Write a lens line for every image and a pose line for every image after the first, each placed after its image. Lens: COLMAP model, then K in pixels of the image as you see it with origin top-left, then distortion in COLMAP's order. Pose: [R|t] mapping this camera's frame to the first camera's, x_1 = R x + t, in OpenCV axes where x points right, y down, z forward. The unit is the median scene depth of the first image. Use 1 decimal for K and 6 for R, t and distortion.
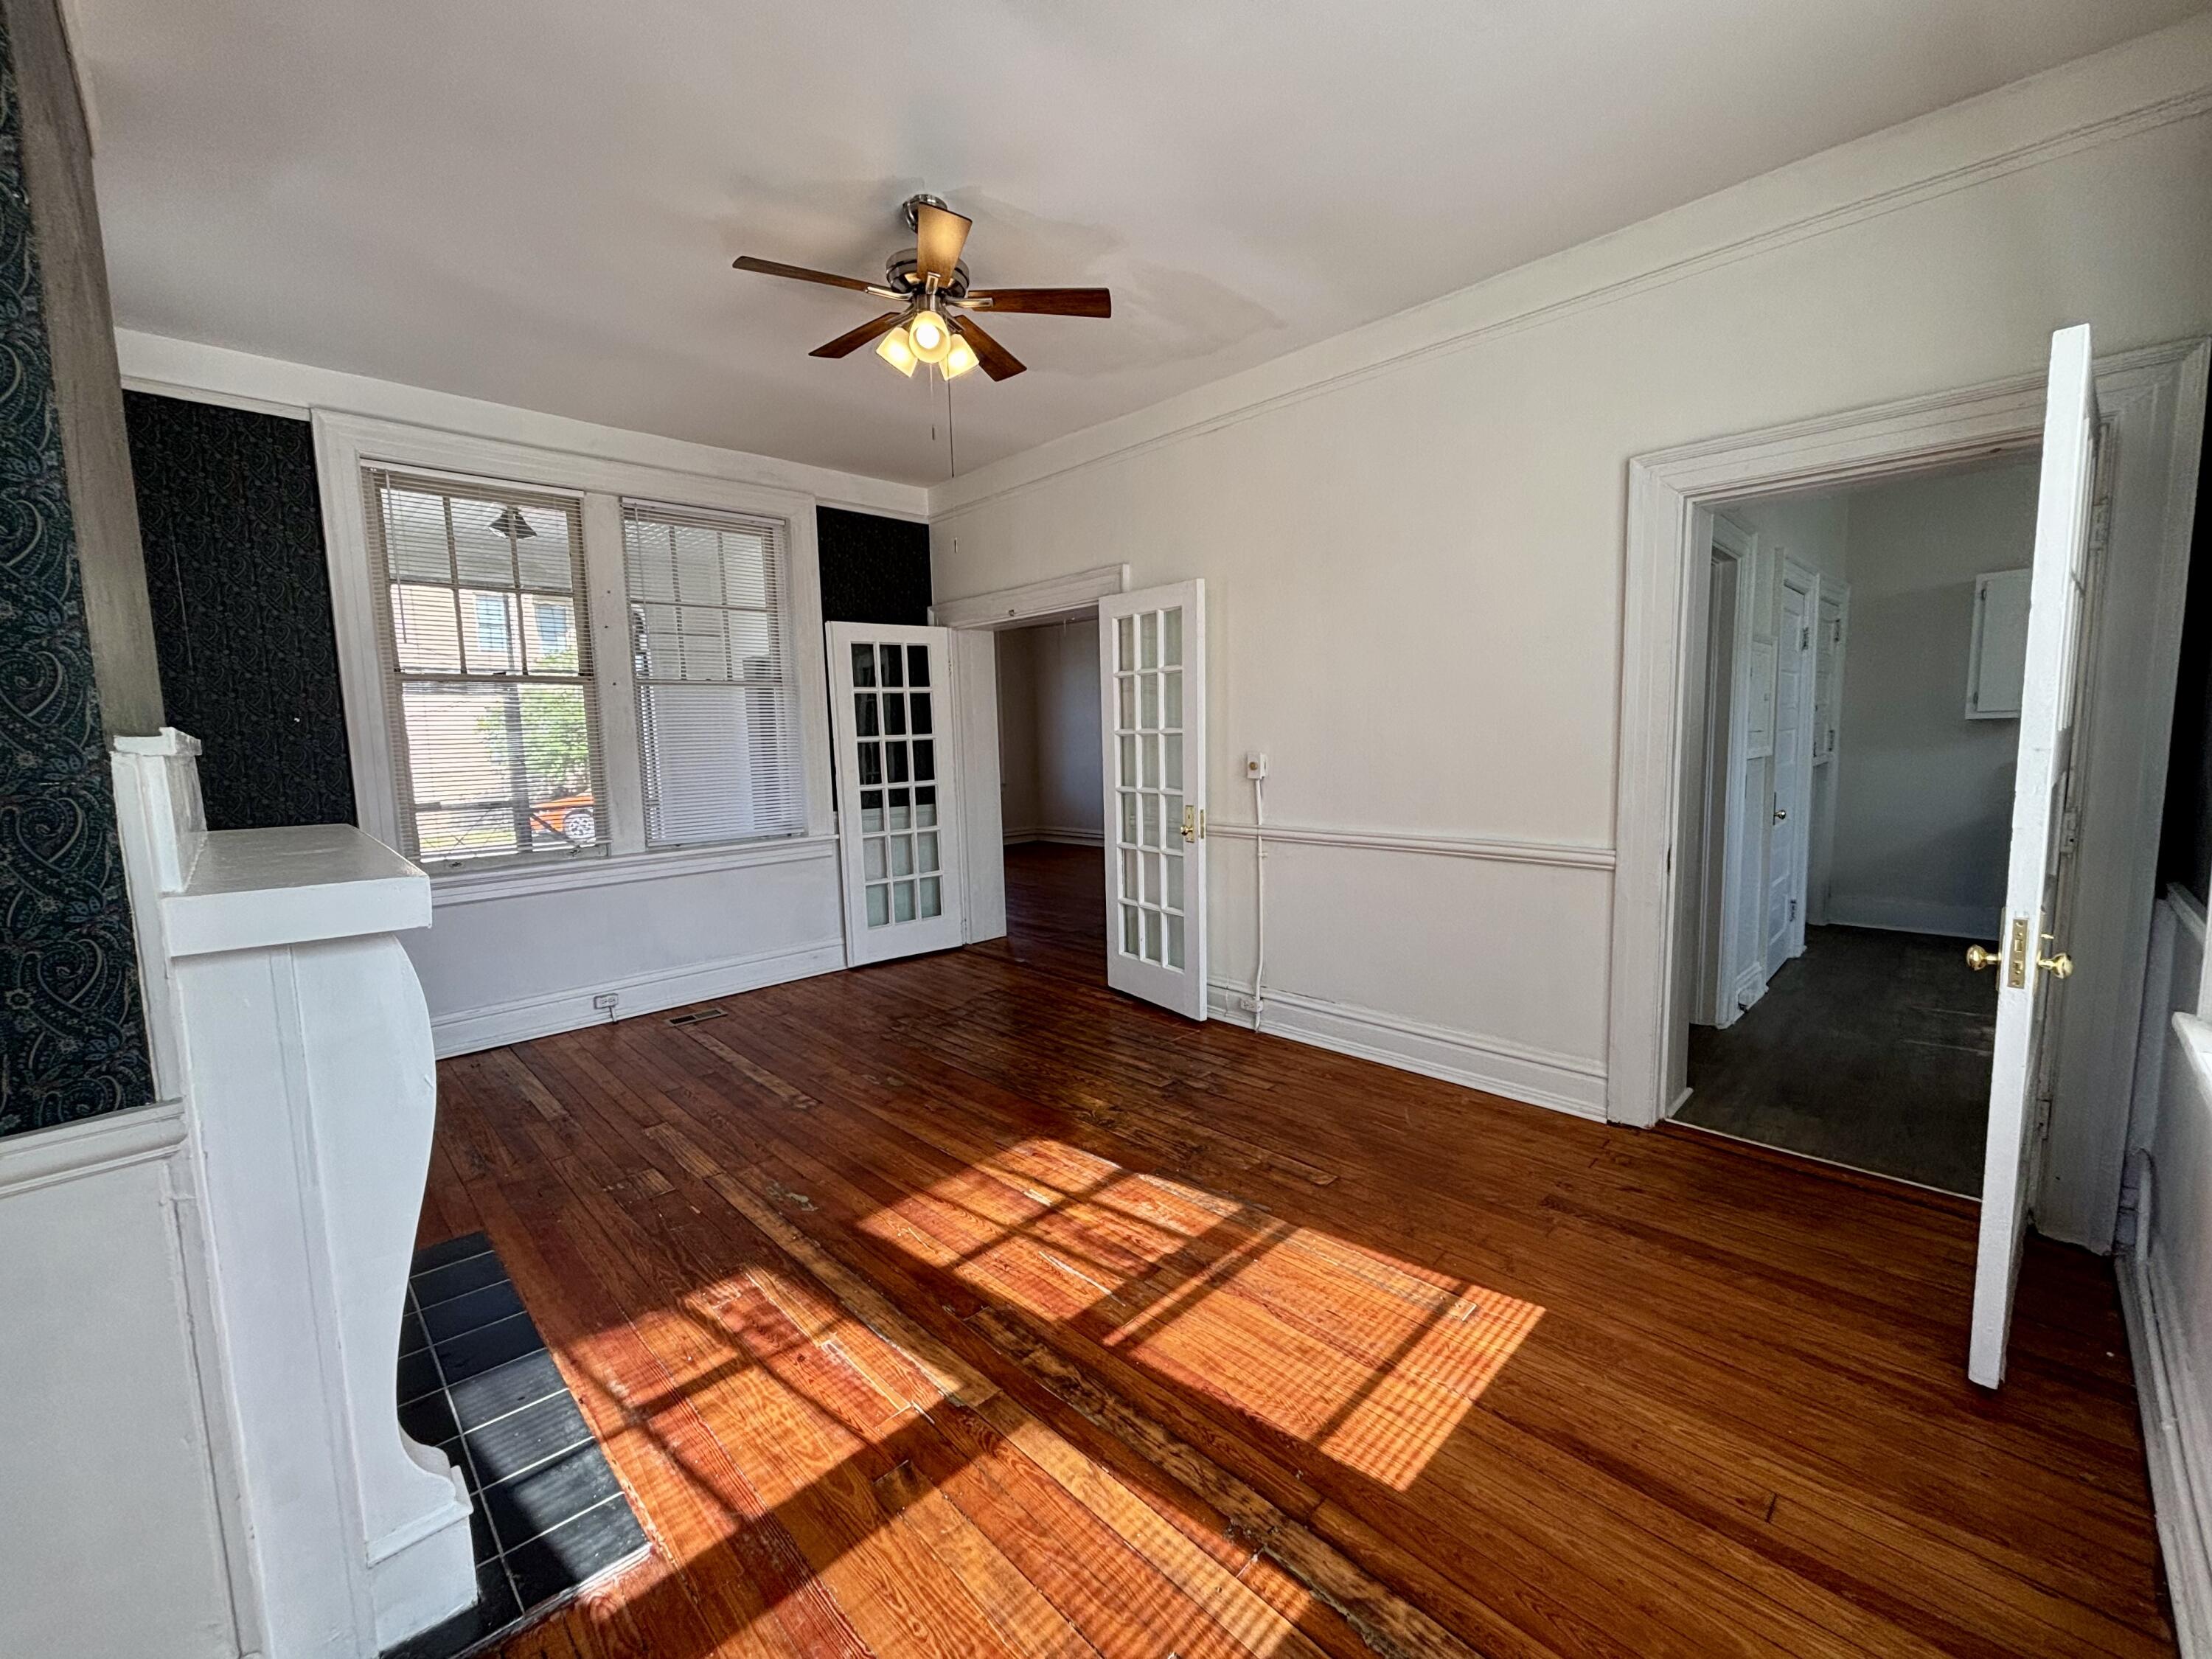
lens RADIAL K [[895.2, 0, 1110.2], [0, 895.2, 828.7], [0, 0, 1]] dist [0.002120, -0.000135]
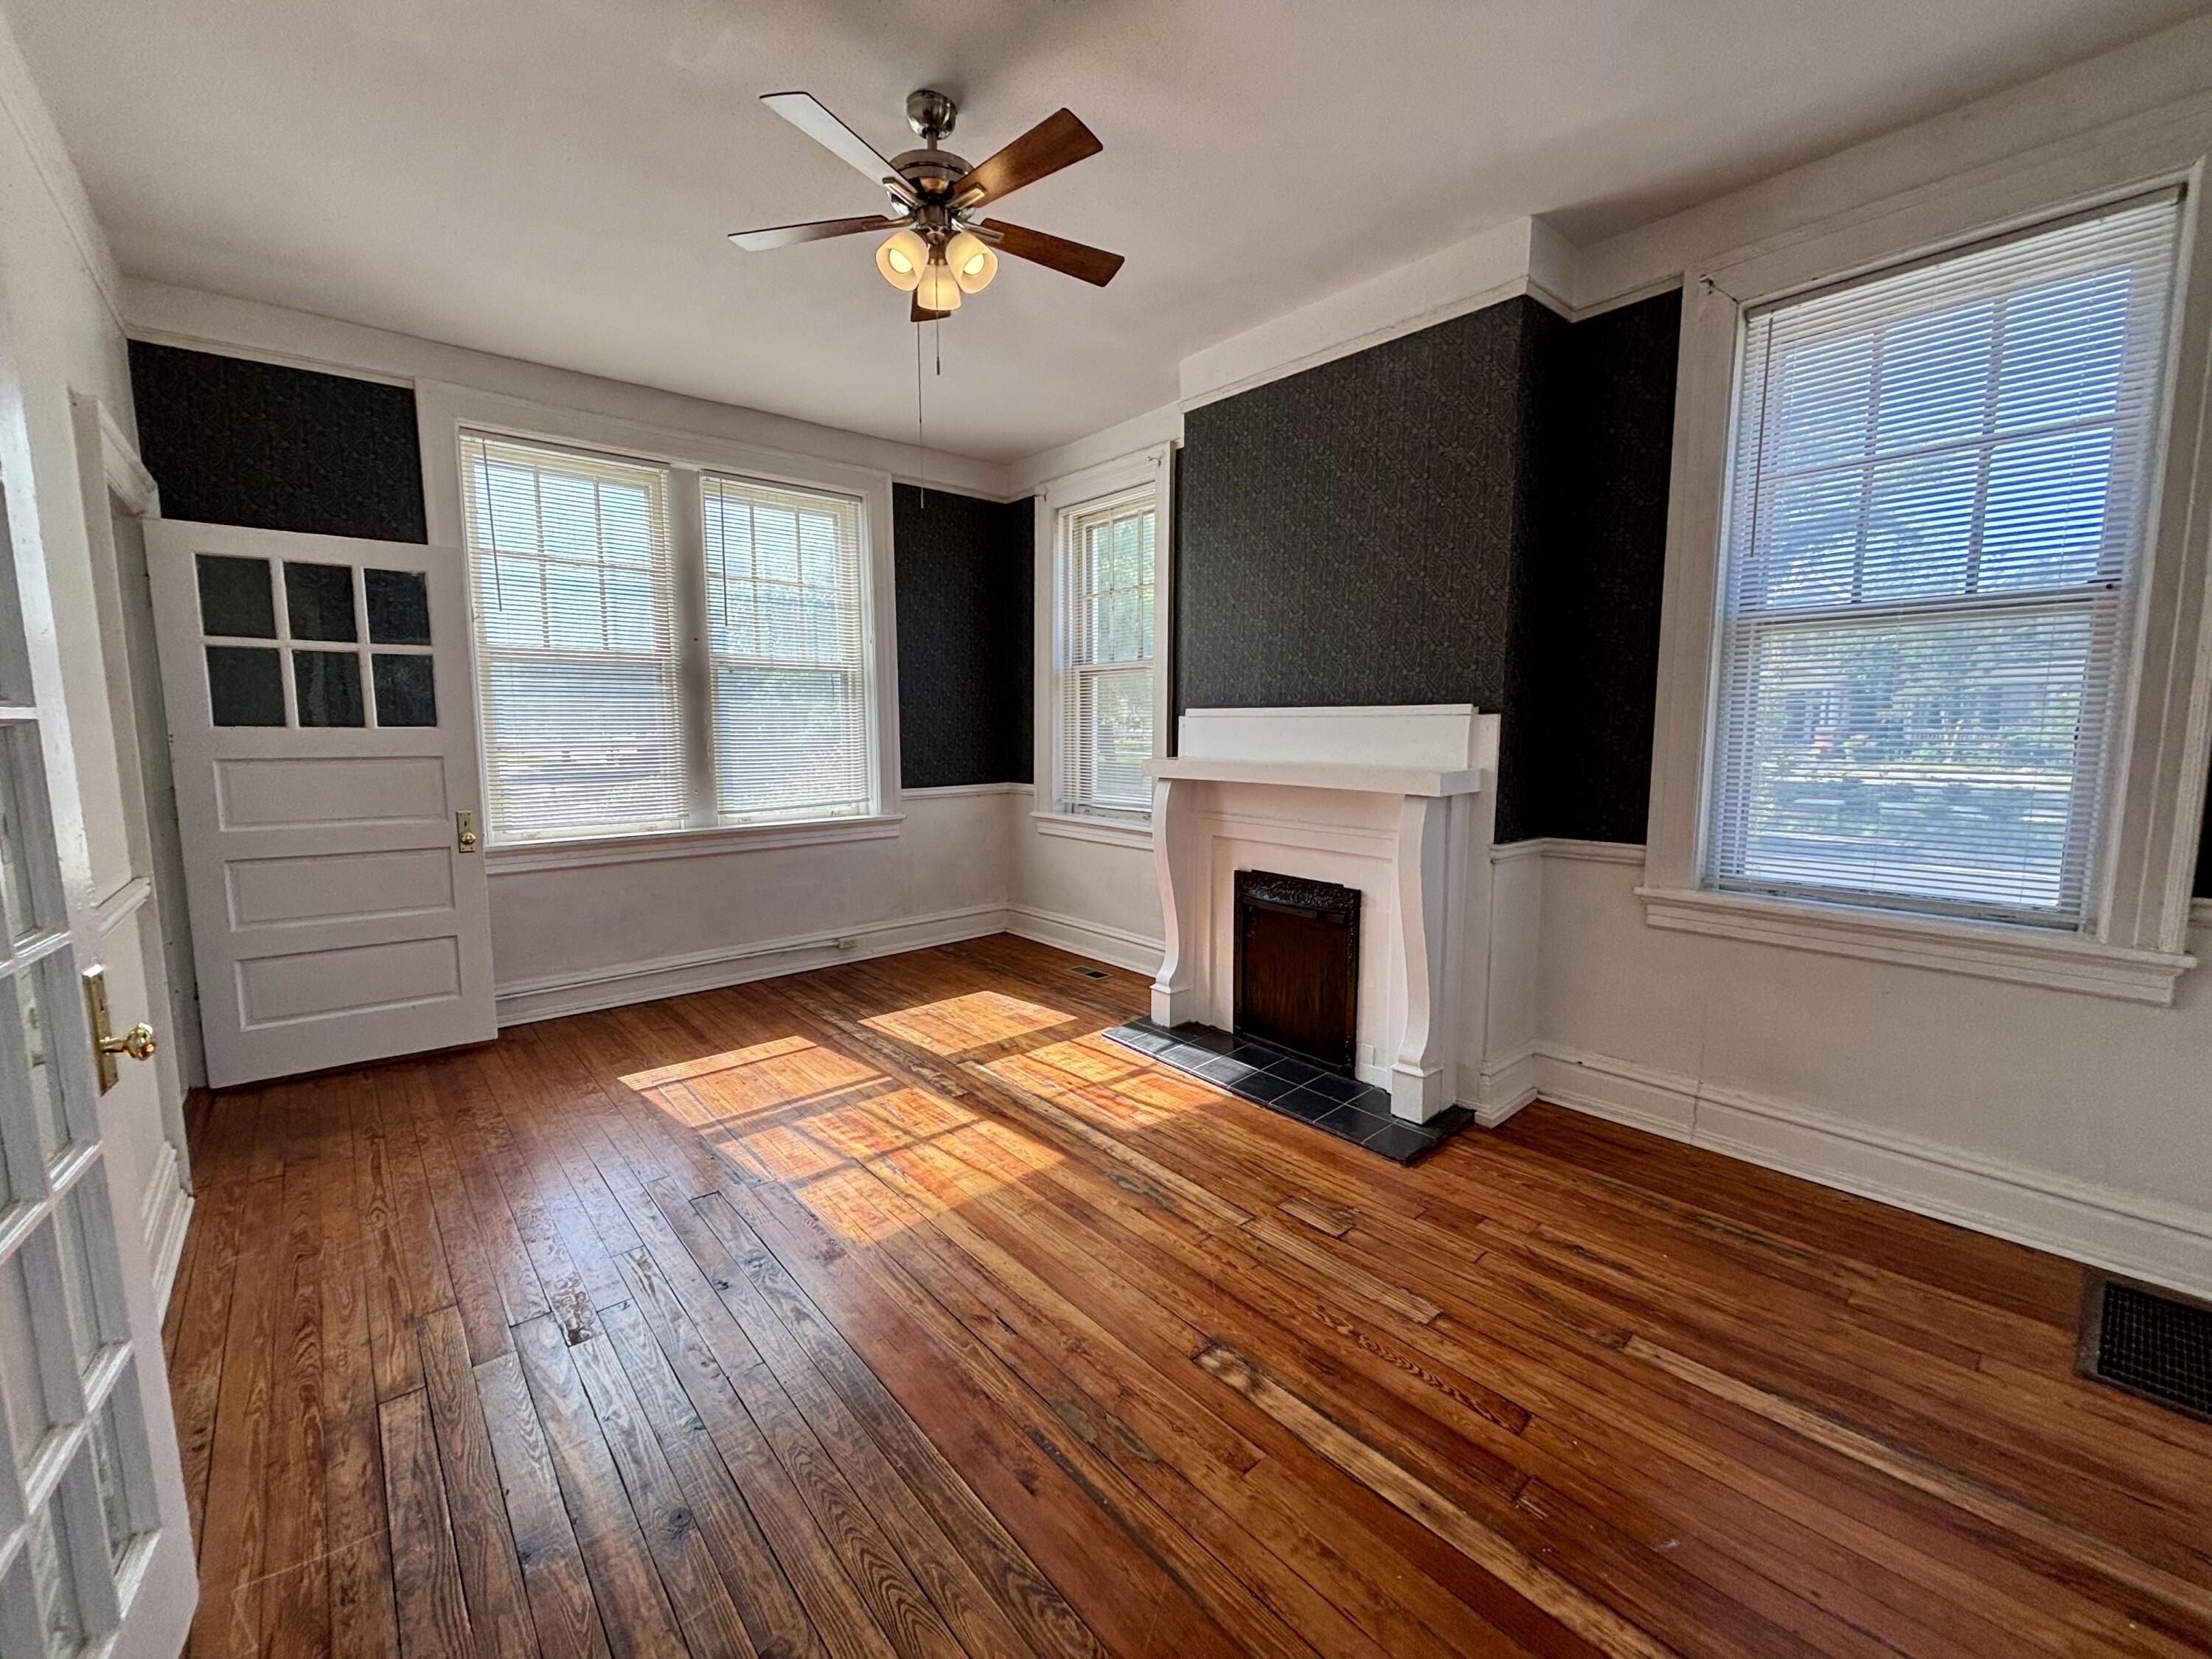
lens RADIAL K [[895.2, 0, 1103.5], [0, 895.2, 828.5], [0, 0, 1]] dist [0.002120, -0.000135]
pose [[-0.997820, 0.009531, 0.065299, -0.459936], [0.023944, 0.974373, 0.223662, -0.219738], [-0.061494, 0.224738, -0.972477, 2.225393]]
